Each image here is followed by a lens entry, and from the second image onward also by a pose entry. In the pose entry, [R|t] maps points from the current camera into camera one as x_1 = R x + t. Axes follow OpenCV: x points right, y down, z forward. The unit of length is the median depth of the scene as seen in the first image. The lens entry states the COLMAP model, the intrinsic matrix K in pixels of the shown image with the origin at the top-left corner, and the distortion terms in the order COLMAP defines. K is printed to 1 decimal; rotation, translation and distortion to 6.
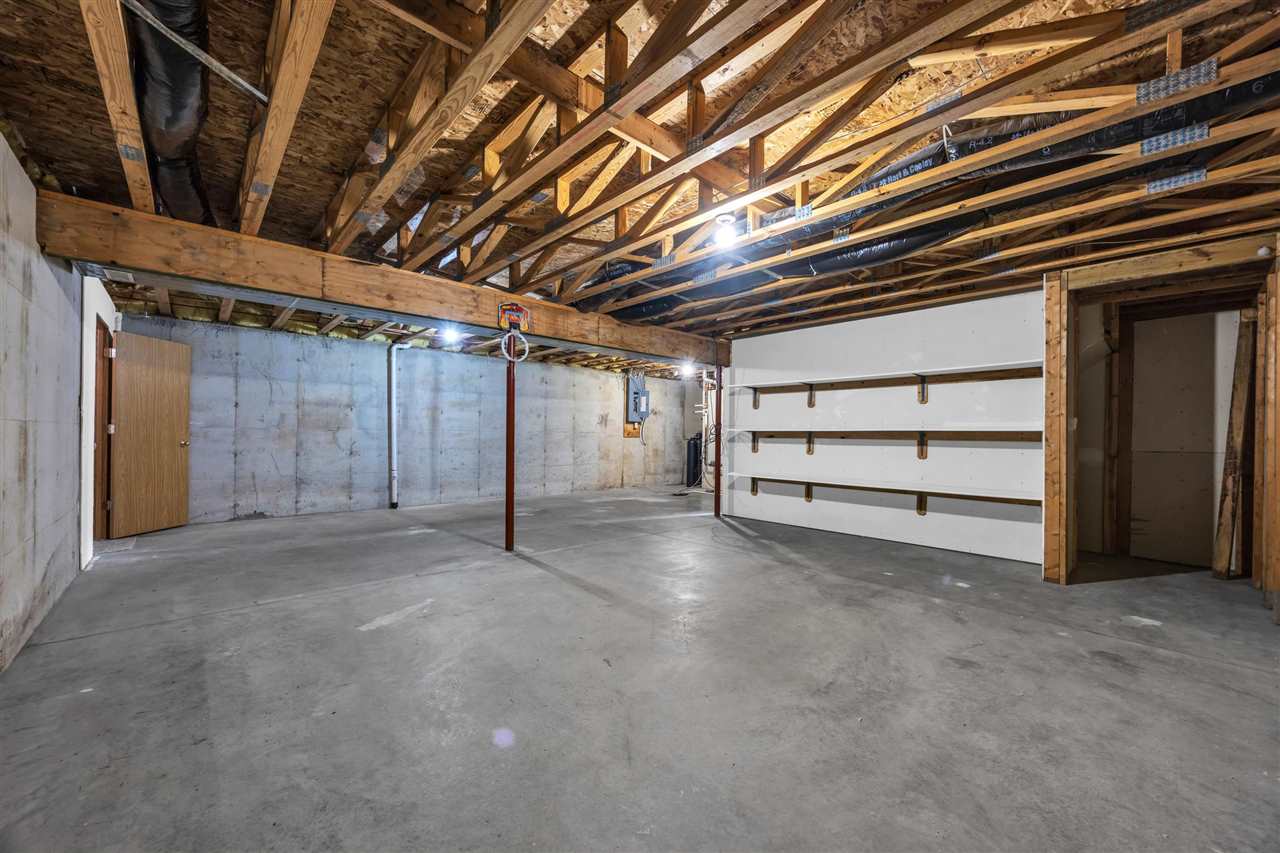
lens RADIAL K [[495.5, 0, 637.3], [0, 495.5, 432.7], [0, 0, 1]] dist [-0.006774, -0.000261]
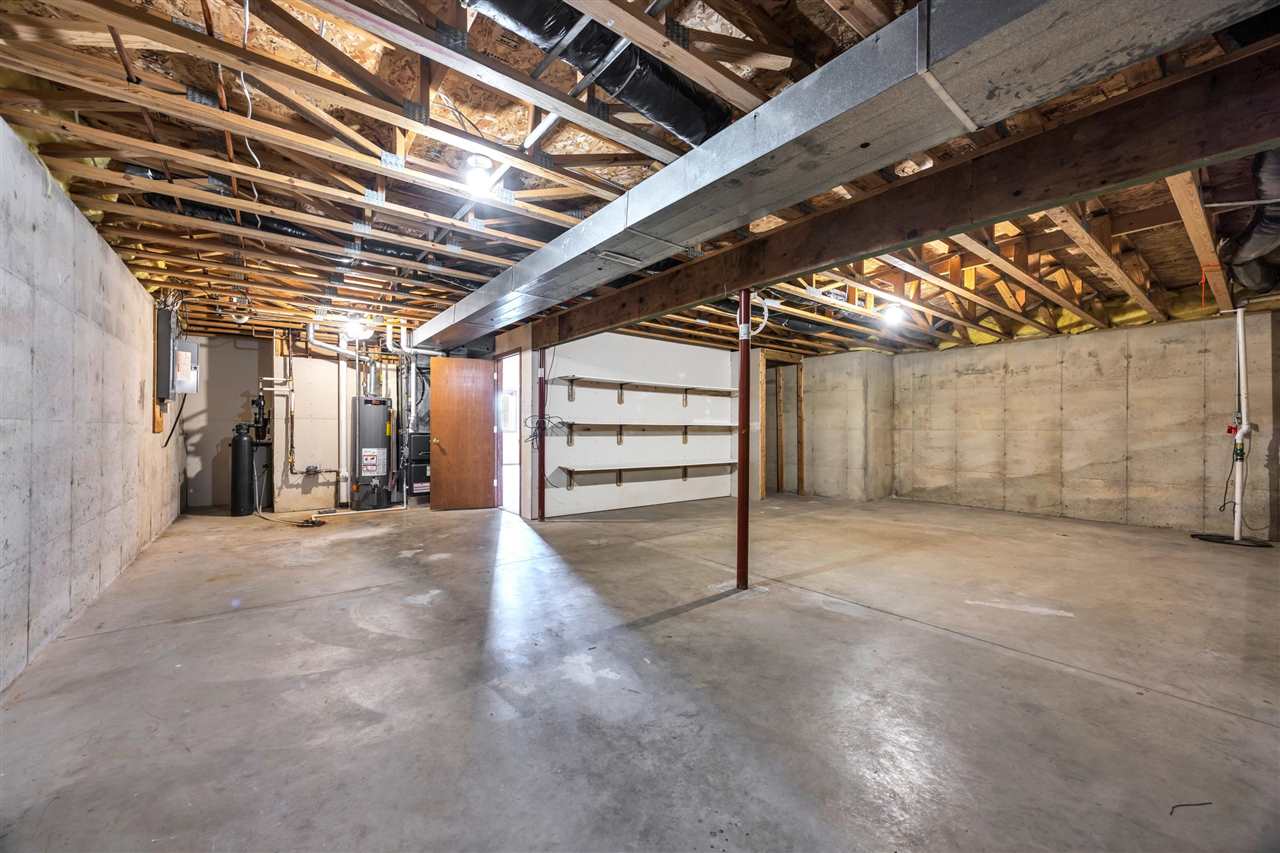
lens RADIAL K [[495.5, 0, 637.0], [0, 495.5, 429.1], [0, 0, 1]] dist [-0.006774, -0.000261]
pose [[0.076594, -0.009302, 0.997019, -0.964538], [-0.009116, 0.999908, 0.010029, -0.005733], [-0.997021, -0.009857, 0.076502, 1.060726]]
